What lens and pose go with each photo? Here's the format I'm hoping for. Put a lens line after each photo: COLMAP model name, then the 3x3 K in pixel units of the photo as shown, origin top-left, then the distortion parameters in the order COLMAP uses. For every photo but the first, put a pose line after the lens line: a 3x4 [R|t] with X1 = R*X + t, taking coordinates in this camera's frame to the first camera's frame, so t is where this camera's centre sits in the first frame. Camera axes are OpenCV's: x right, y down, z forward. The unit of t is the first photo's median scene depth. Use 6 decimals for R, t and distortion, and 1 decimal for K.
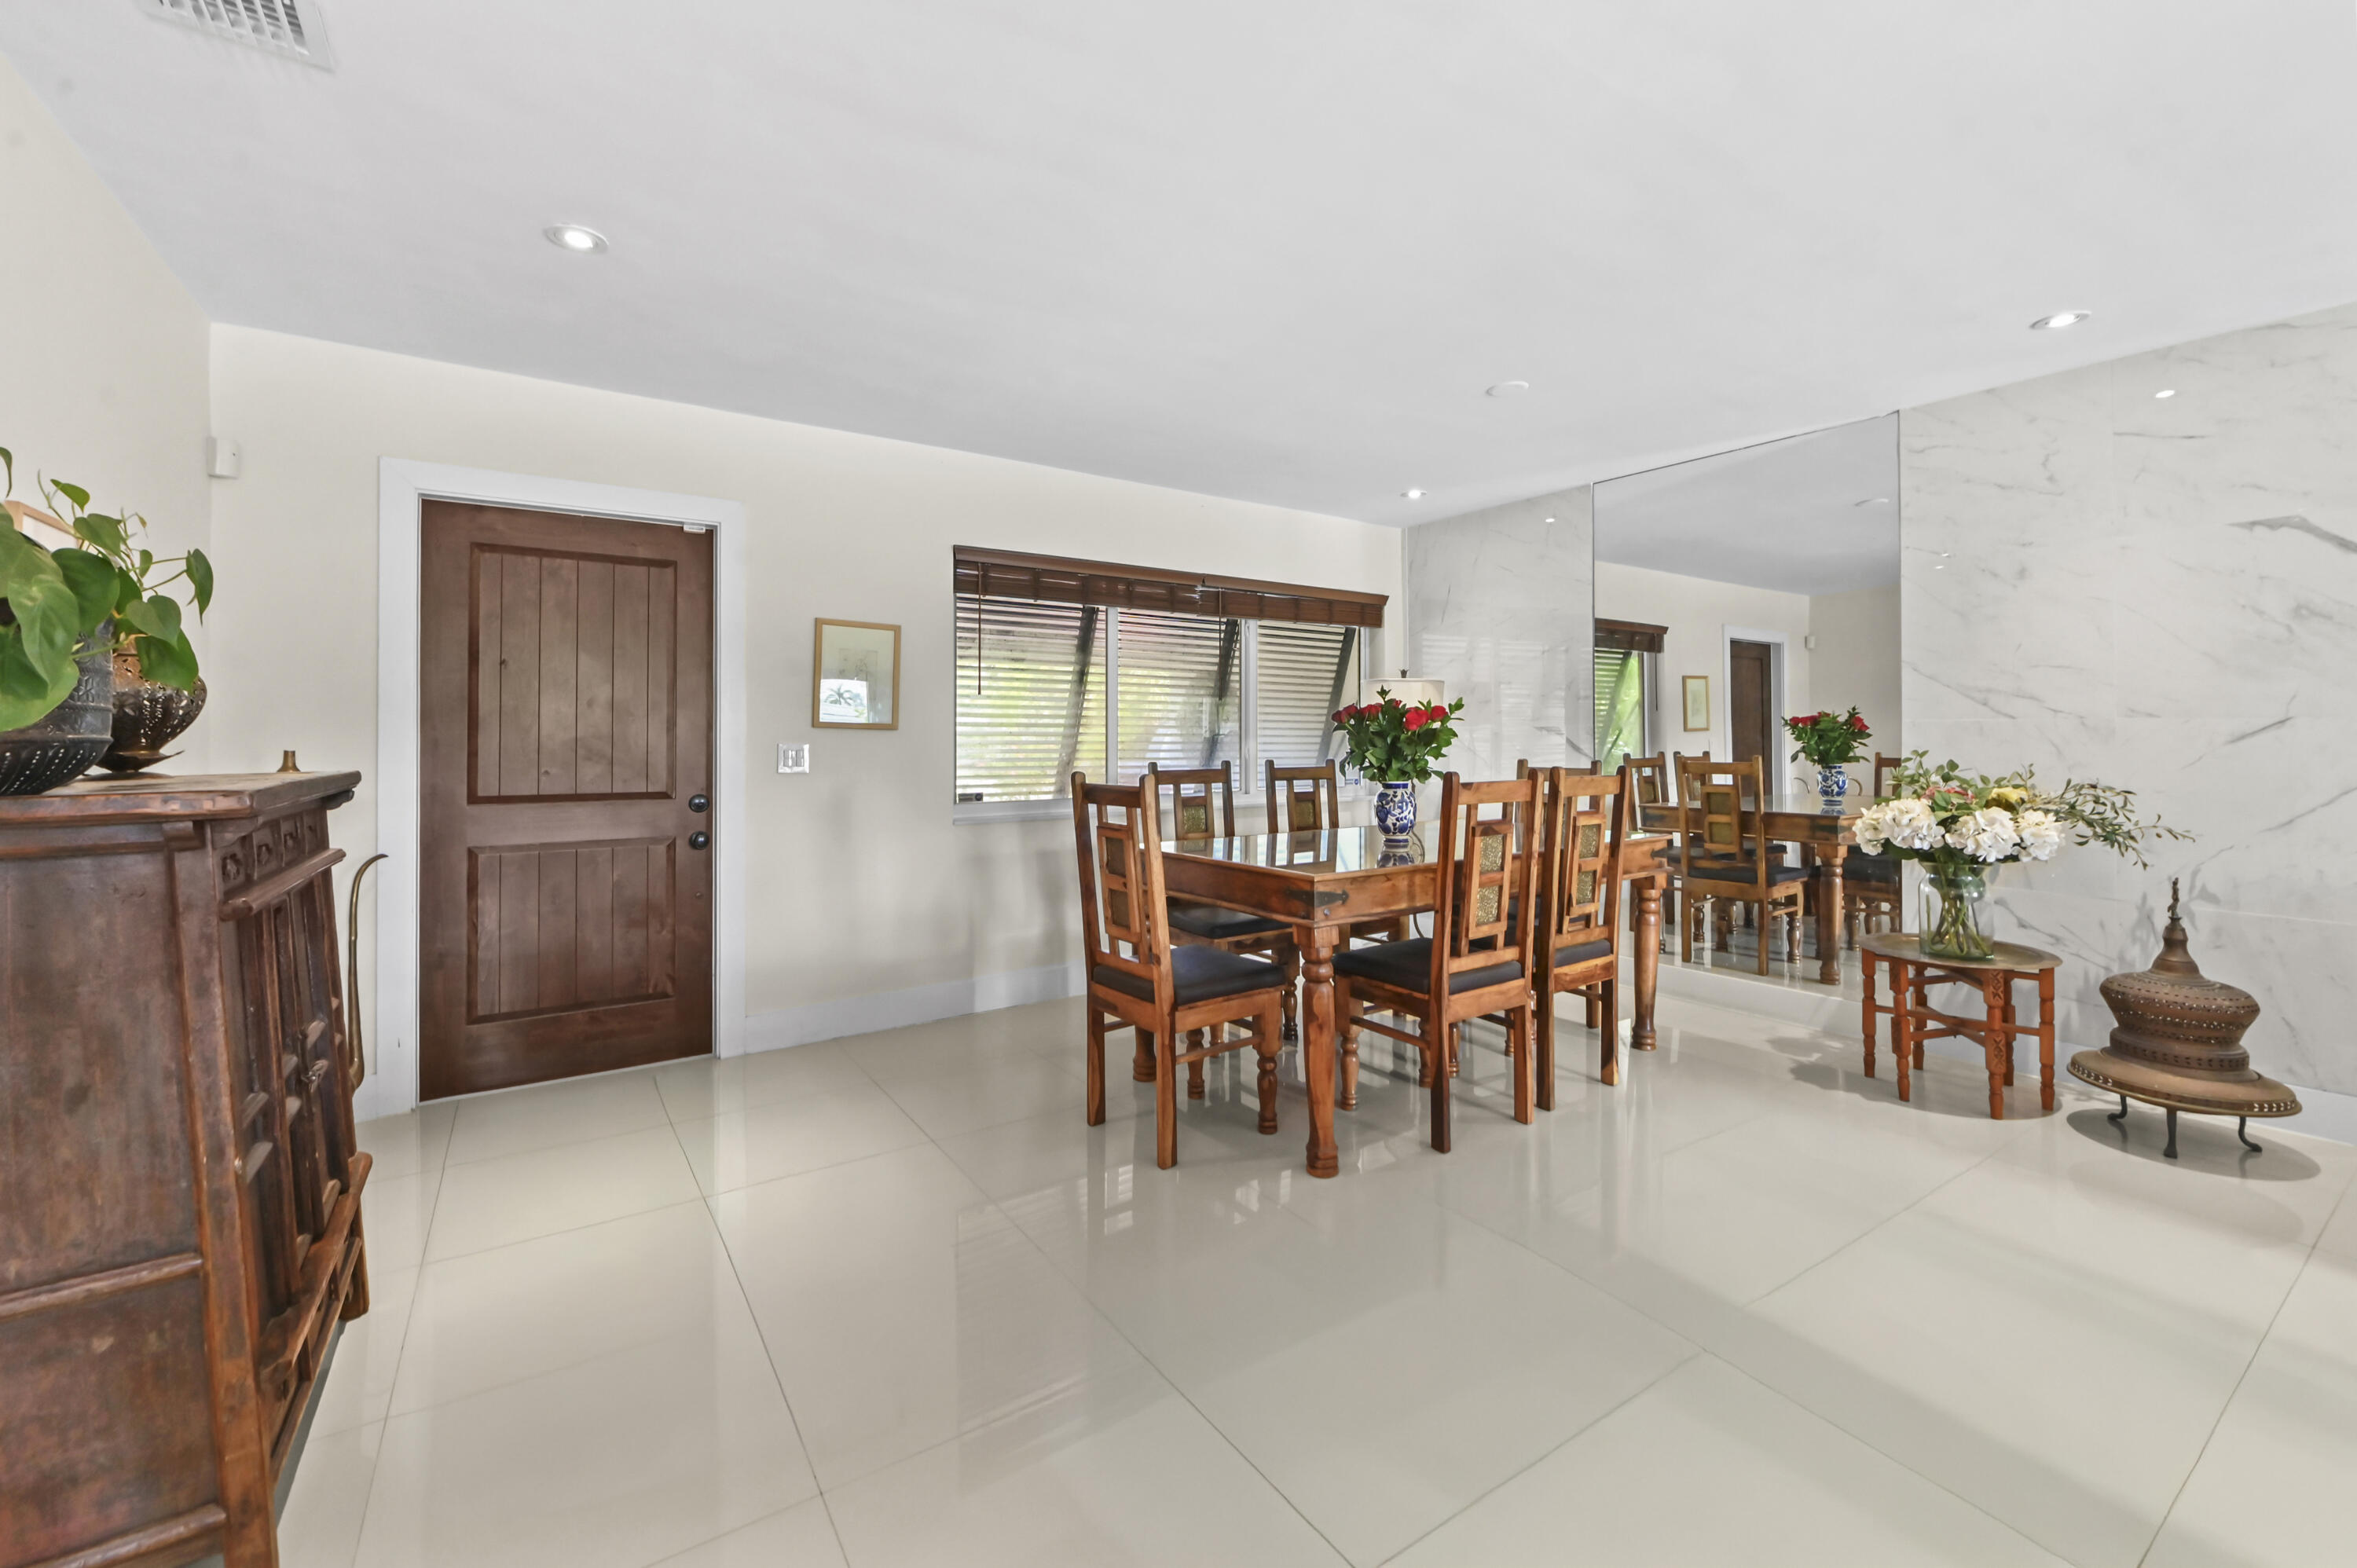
lens RADIAL K [[955.3, 0, 1175.2], [0, 955.3, 749.4], [0, 0, 1]] dist [-0.019145, -0.000259]
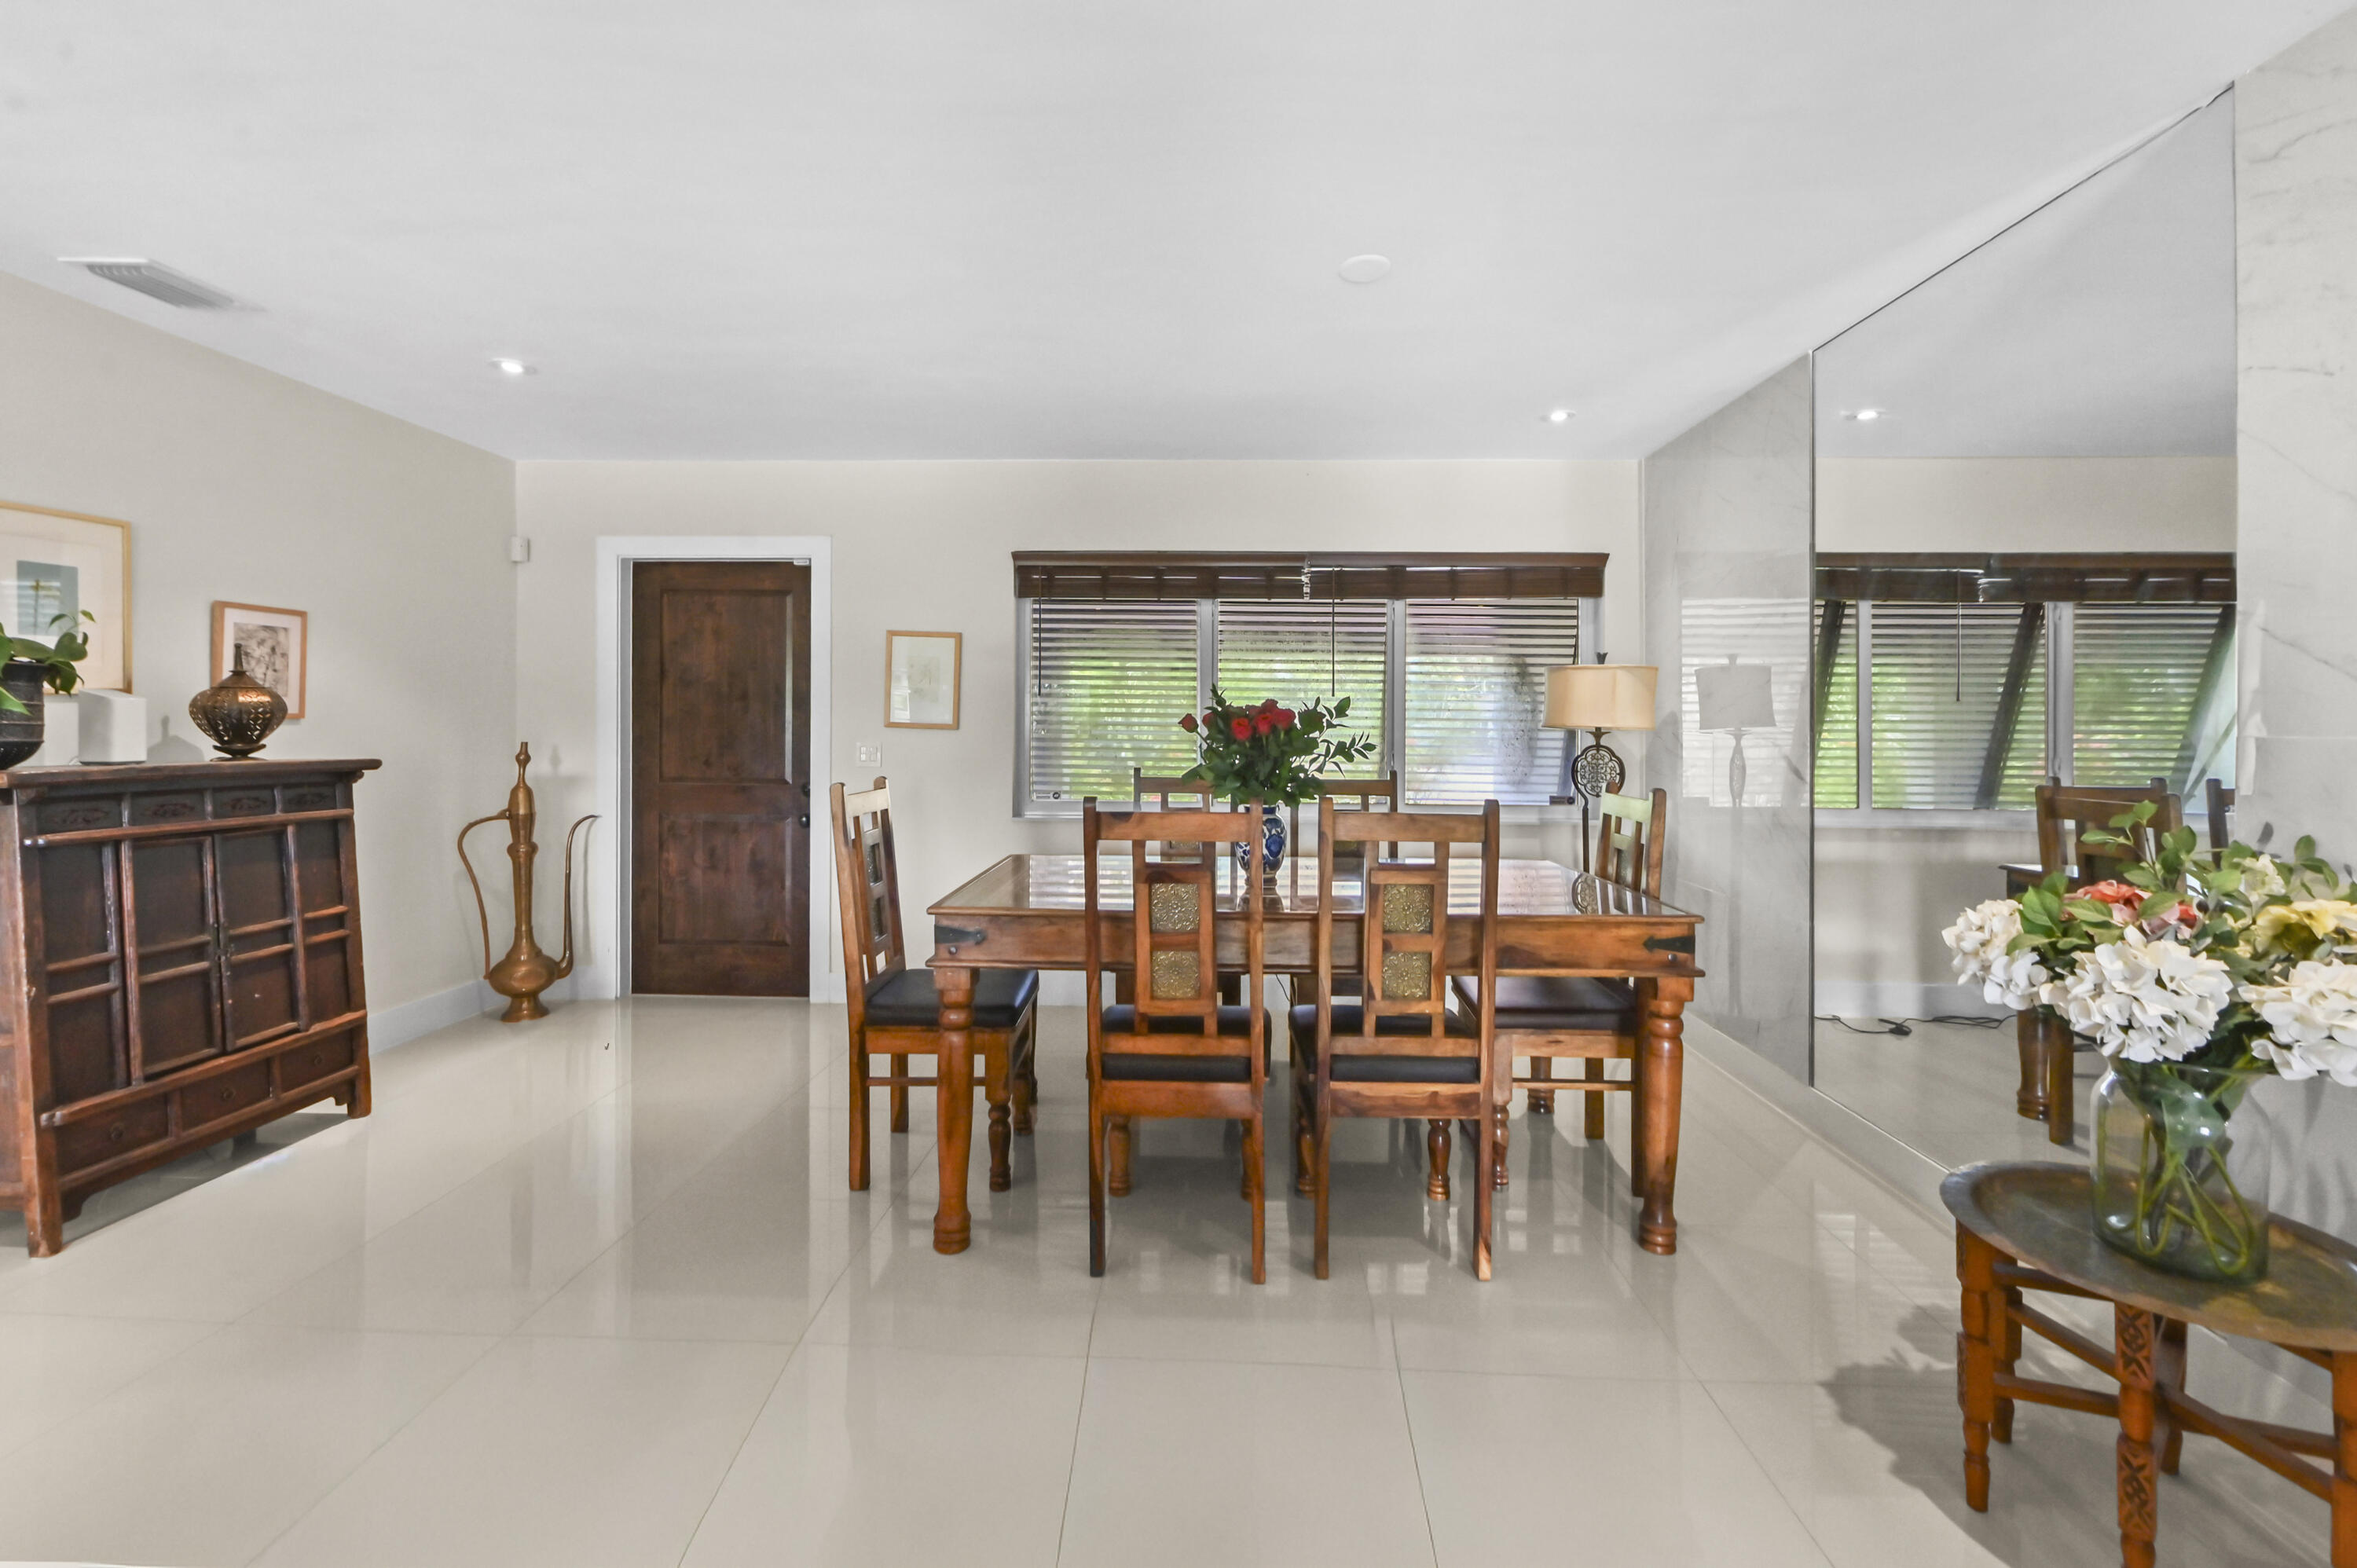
lens RADIAL K [[955.3, 0, 1175.2], [0, 955.3, 749.4], [0, 0, 1]] dist [-0.019145, -0.000259]
pose [[0.808754, 0.022518, -0.587715, 0.565368], [-0.015765, 0.999738, 0.016611, -0.021244], [0.587935, -0.004169, 0.808897, 0.283761]]
